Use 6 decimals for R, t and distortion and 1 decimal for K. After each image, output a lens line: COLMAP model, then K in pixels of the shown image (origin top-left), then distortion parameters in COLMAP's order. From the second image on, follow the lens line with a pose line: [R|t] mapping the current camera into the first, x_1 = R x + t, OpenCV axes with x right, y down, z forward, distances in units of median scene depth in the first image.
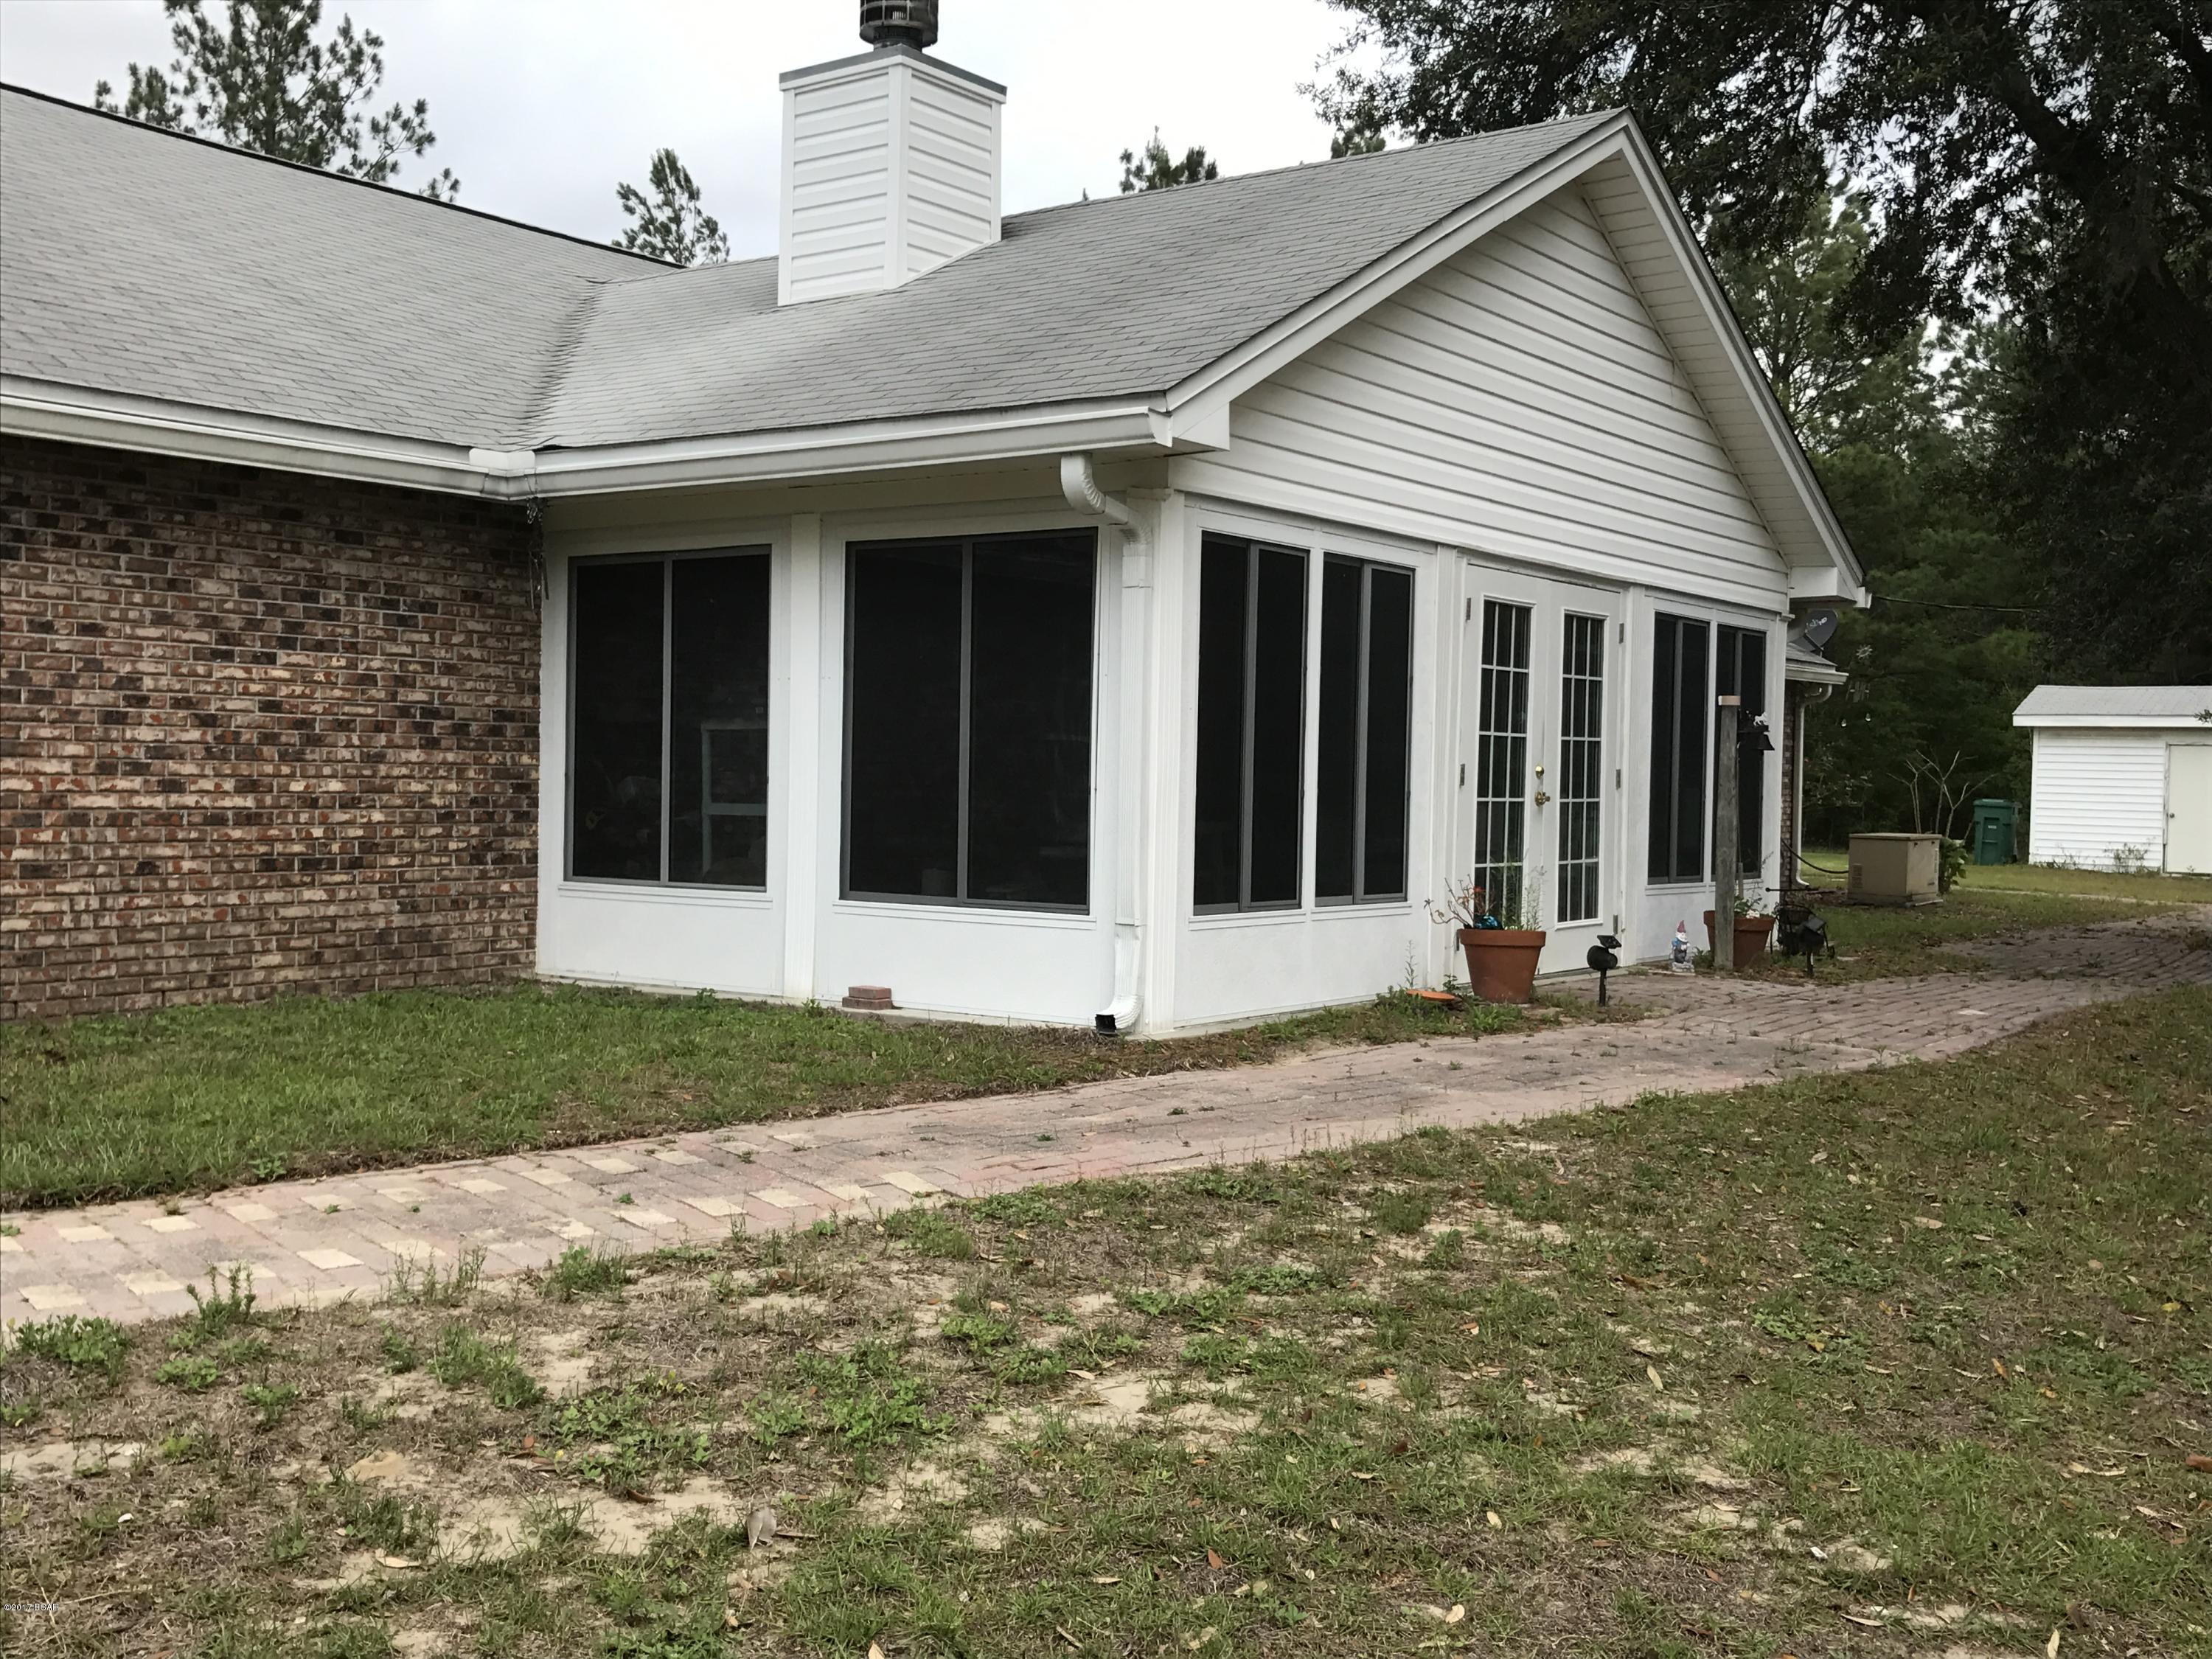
lens RADIAL K [[2251.8, 0, 1106.0], [0, 2251.8, 829.5], [0, 0, 1]] dist [0.049859, -0.017580]
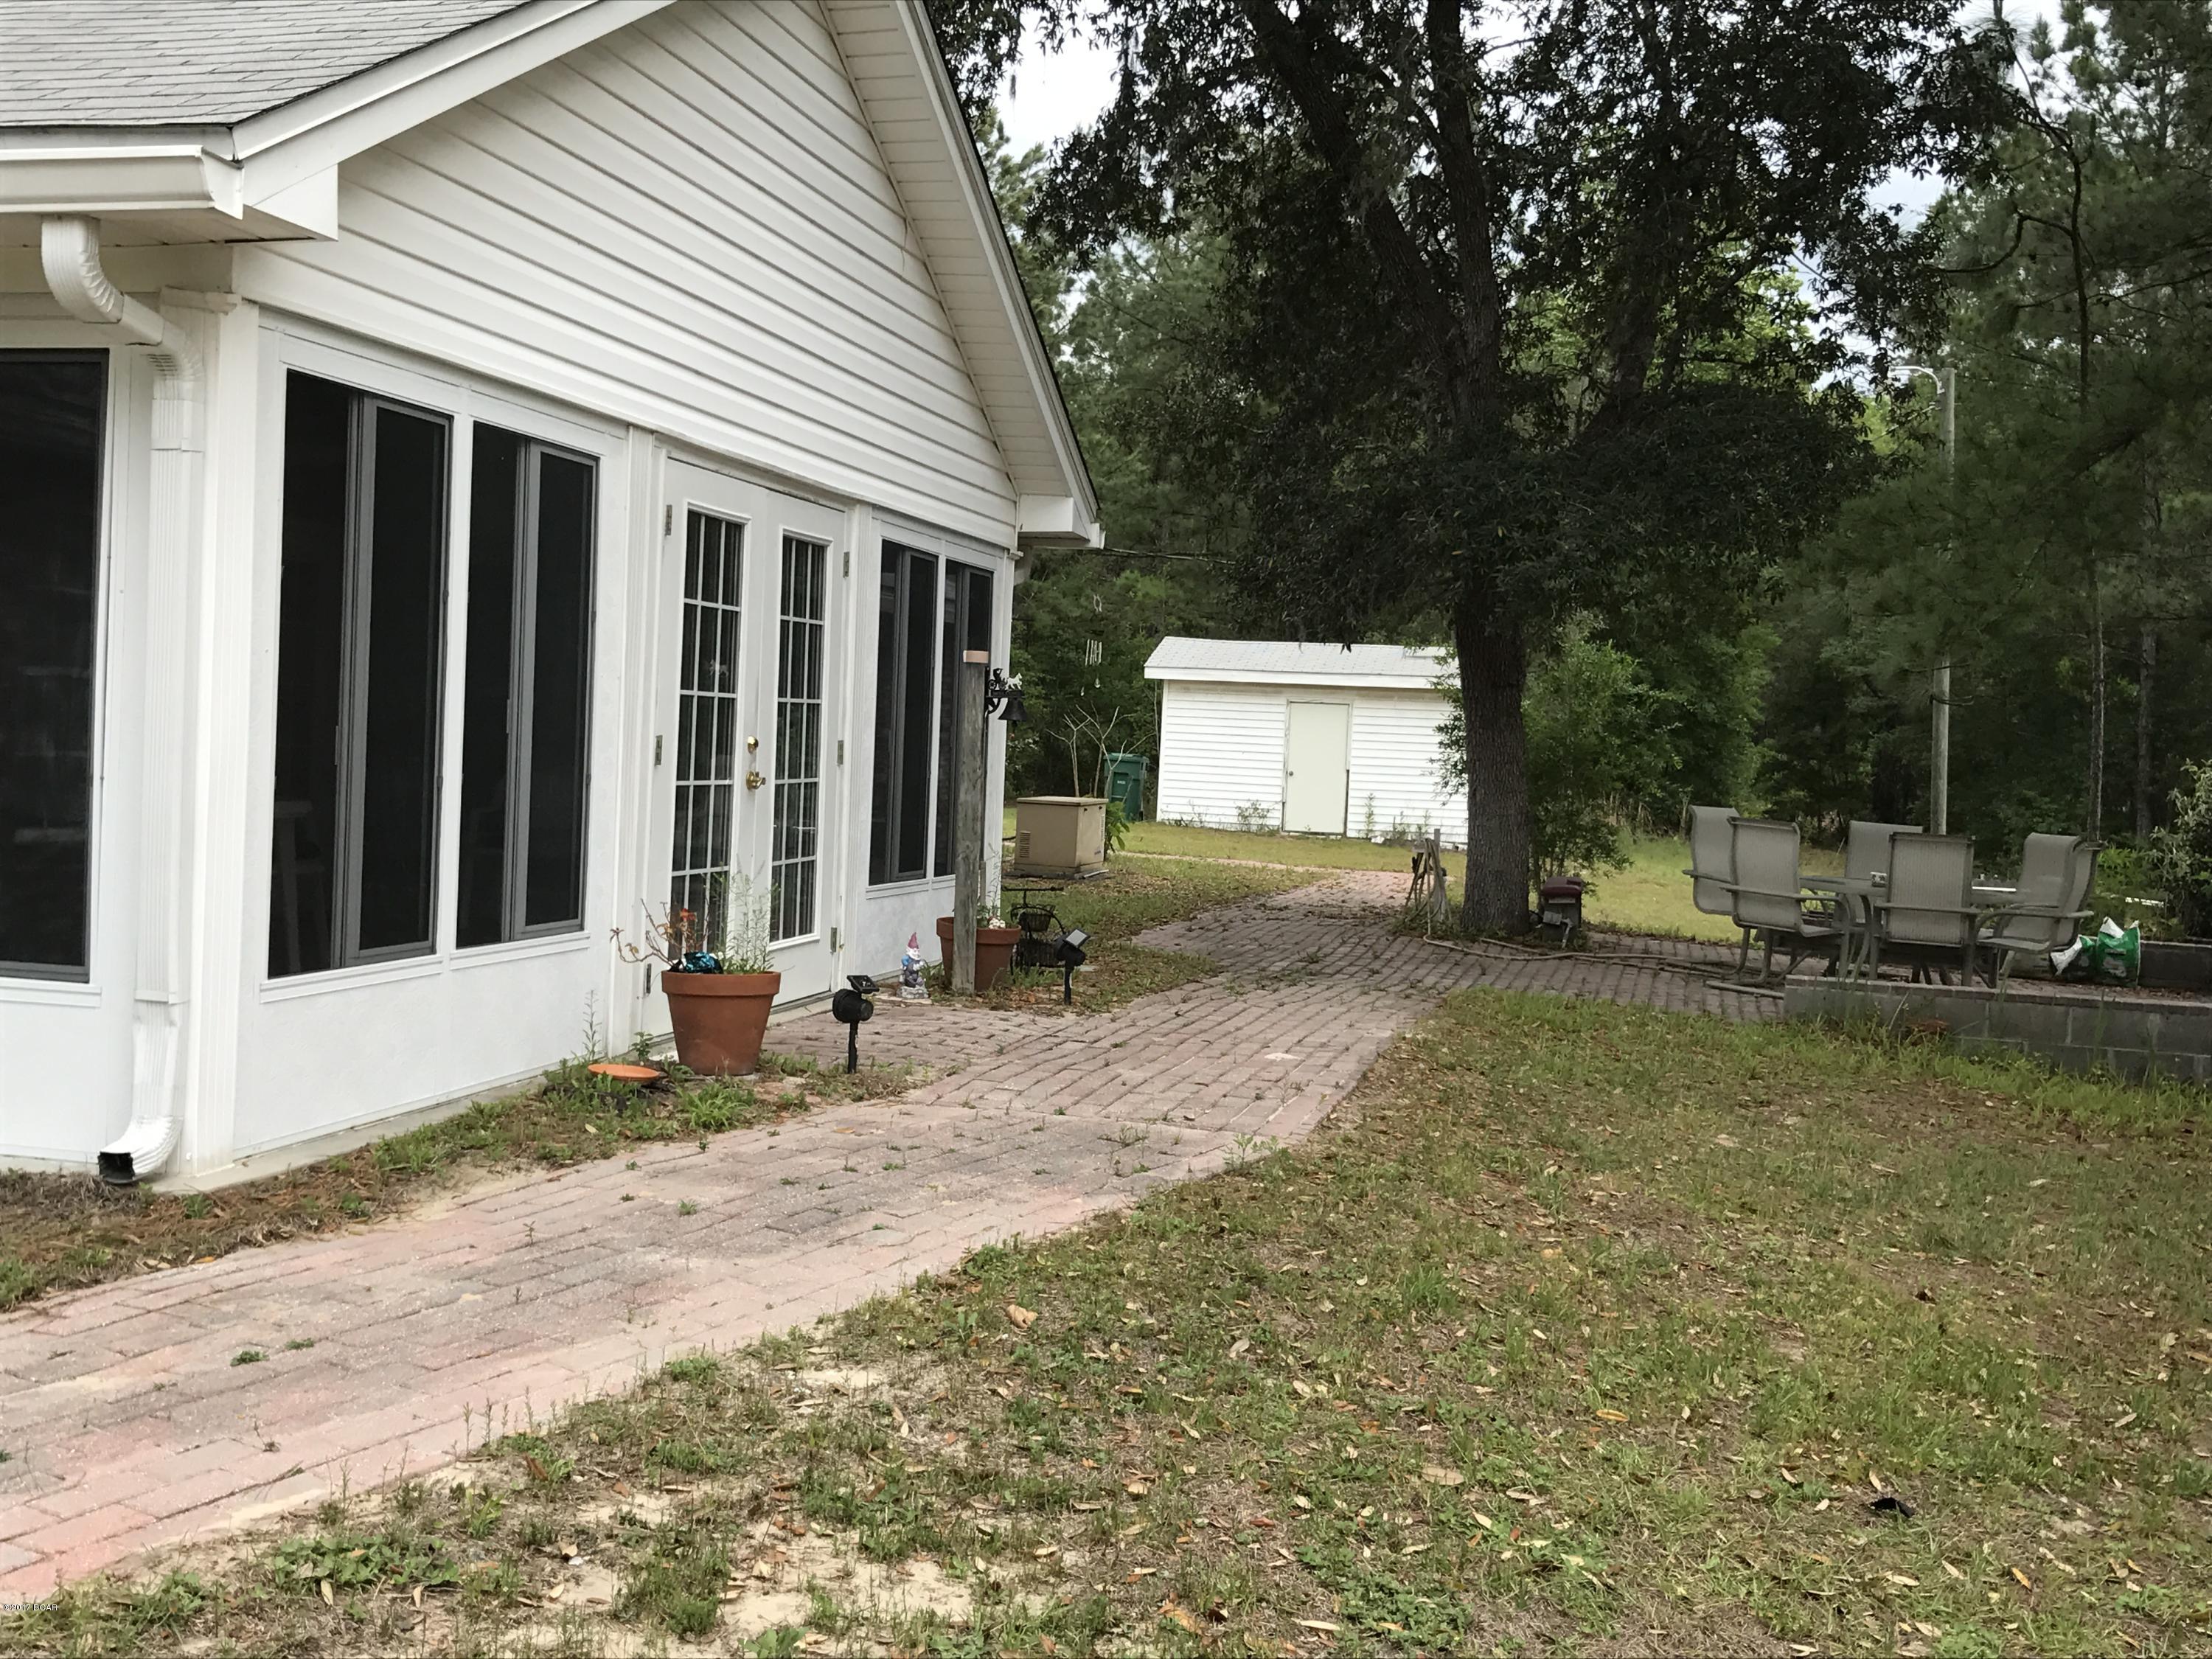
lens RADIAL K [[2364.1, 0, 1106.0], [0, 2364.1, 829.5], [0, 0, 1]] dist [0.093050, -0.294631]
pose [[0.924047, 0.006453, 0.382225, 0.000487], [-0.017471, 0.999526, 0.025362, -0.022618], [-0.381880, -0.030113, 0.923721, 0.265860]]
